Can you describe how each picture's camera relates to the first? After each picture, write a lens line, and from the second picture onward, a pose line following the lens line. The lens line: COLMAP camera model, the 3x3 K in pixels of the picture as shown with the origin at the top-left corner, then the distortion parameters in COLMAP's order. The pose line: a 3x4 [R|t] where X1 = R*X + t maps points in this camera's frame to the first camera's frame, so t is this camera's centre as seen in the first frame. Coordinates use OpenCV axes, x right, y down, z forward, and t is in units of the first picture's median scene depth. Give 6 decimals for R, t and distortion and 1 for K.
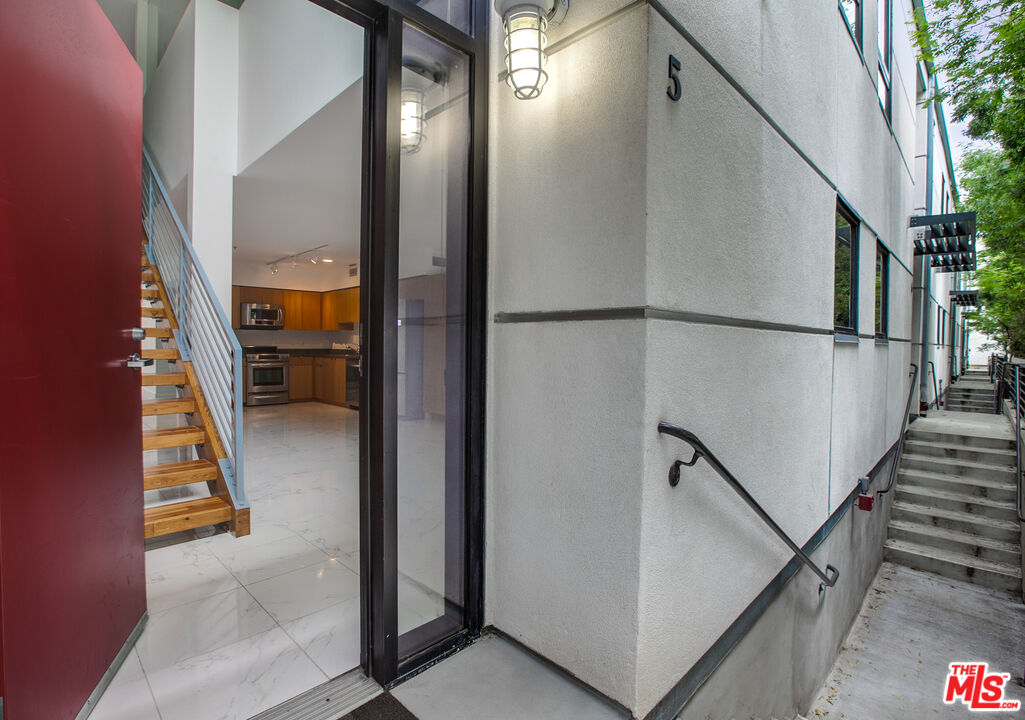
lens RADIAL K [[508.5, 0, 487.0], [0, 508.5, 355.7], [0, 0, 1]] dist [-0.001325, 0.000036]
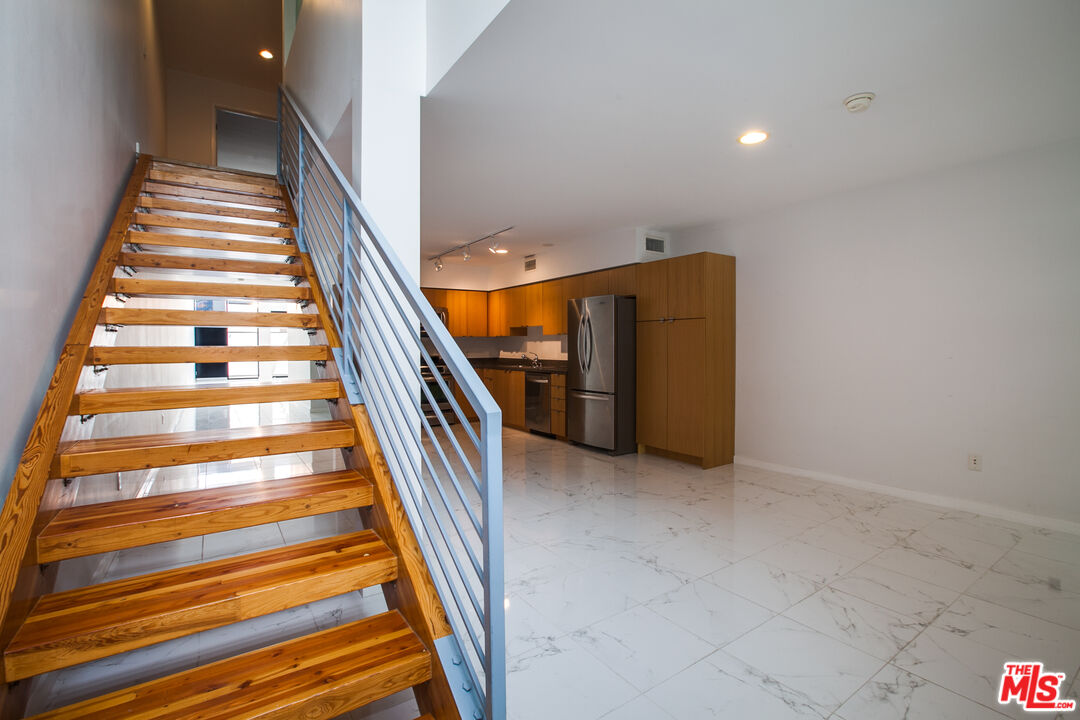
lens RADIAL K [[497.1, 0, 540.0], [0, 497.1, 360.0], [0, 0, 1]] dist [-0.033146, 0.001145]
pose [[0.989550, -0.008528, -0.143935, -0.158370], [0.009676, 0.999927, 0.007282, -0.020838], [0.143862, -0.008599, 0.989560, 0.248345]]
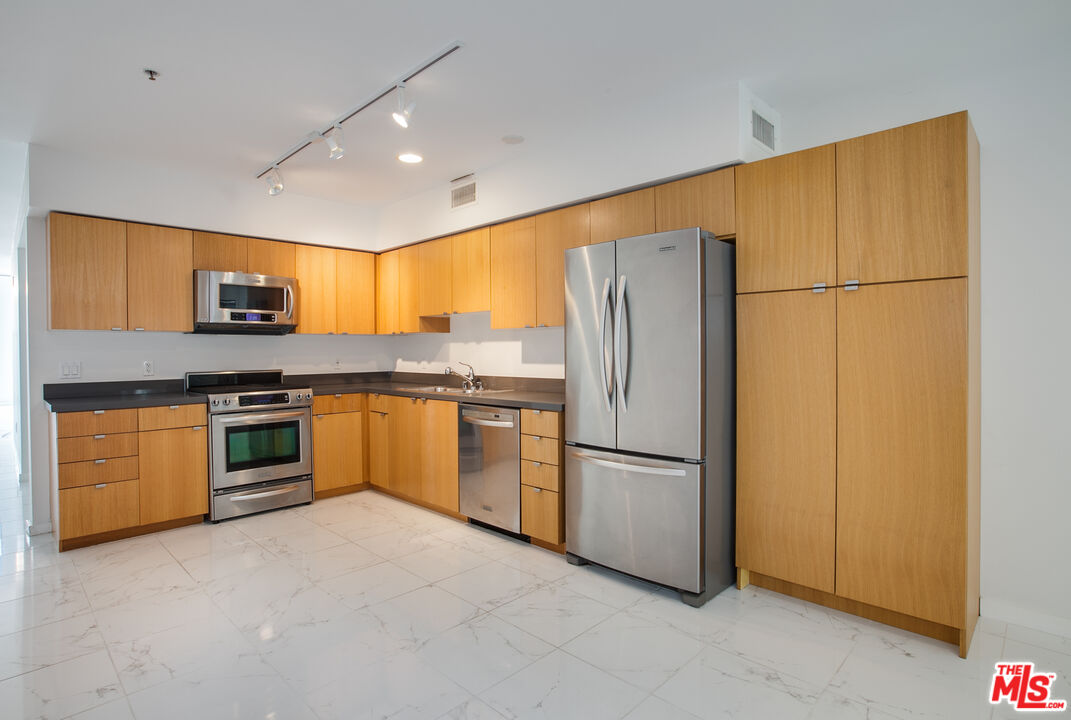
lens RADIAL K [[548.5, 0, 535.5], [0, 548.5, 360.0], [0, 0, 1]] dist [-0.051832, 0.000019]
pose [[0.998197, -0.016115, 0.057824, -0.275073], [0.016293, 0.999864, -0.002600, -0.029094], [-0.057775, 0.003537, 0.998323, 0.644308]]
